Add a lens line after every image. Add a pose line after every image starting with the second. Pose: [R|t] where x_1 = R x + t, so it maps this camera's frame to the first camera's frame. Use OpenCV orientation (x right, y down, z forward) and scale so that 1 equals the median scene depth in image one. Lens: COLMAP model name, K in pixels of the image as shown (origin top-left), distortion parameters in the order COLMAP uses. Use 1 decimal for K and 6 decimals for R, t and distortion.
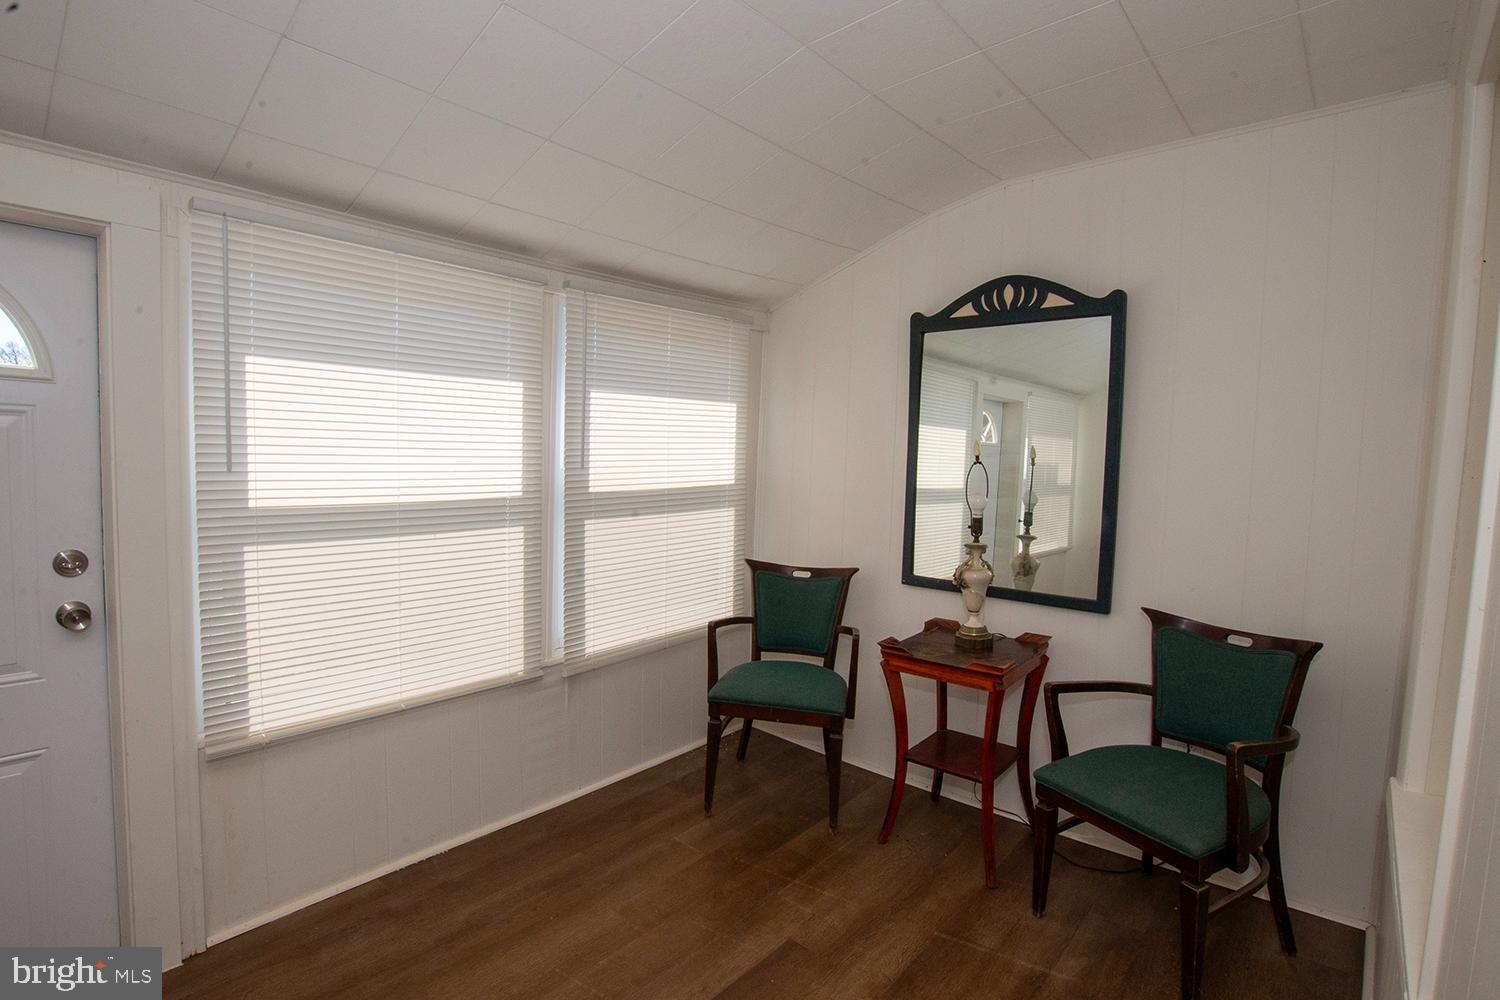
lens RADIAL K [[739.2, 0, 758.8], [0, 739.2, 510.9], [0, 0, 1]] dist [-0.025499, 0.000134]
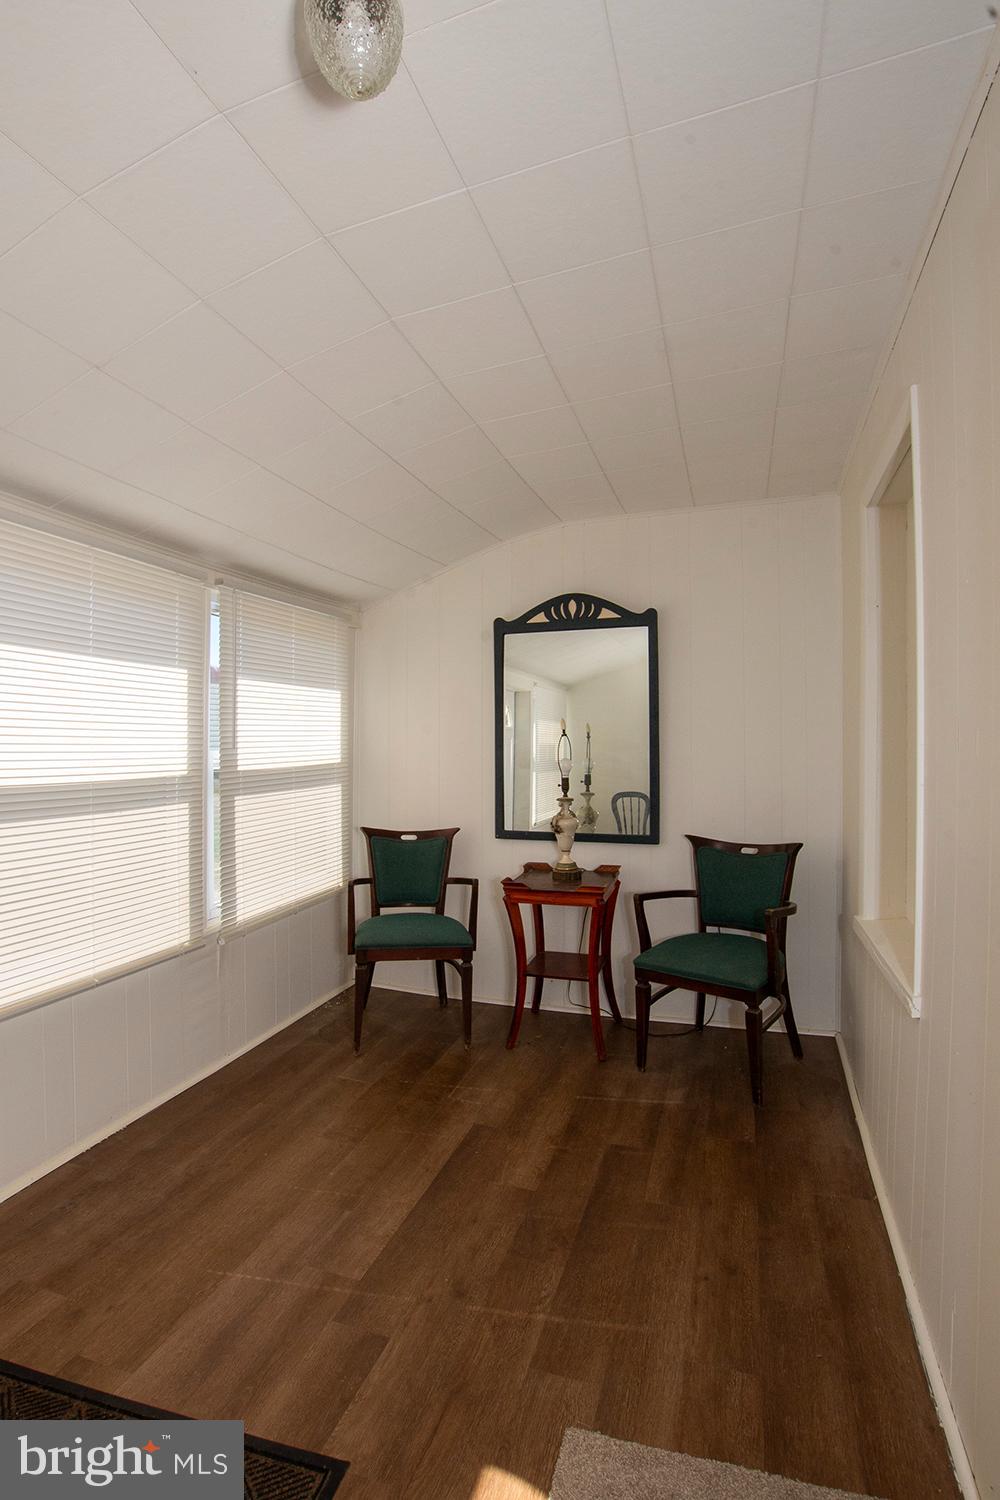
lens RADIAL K [[739.2, 0, 497.9], [0, 739.2, 751.8], [0, 0, 1]] dist [-0.025499, 0.000134]
pose [[0.925178, -0.029693, 0.378371, -0.306898], [0.055725, 0.996758, -0.058033, 0.034125], [-0.375421, 0.074776, 0.923833, -0.158501]]
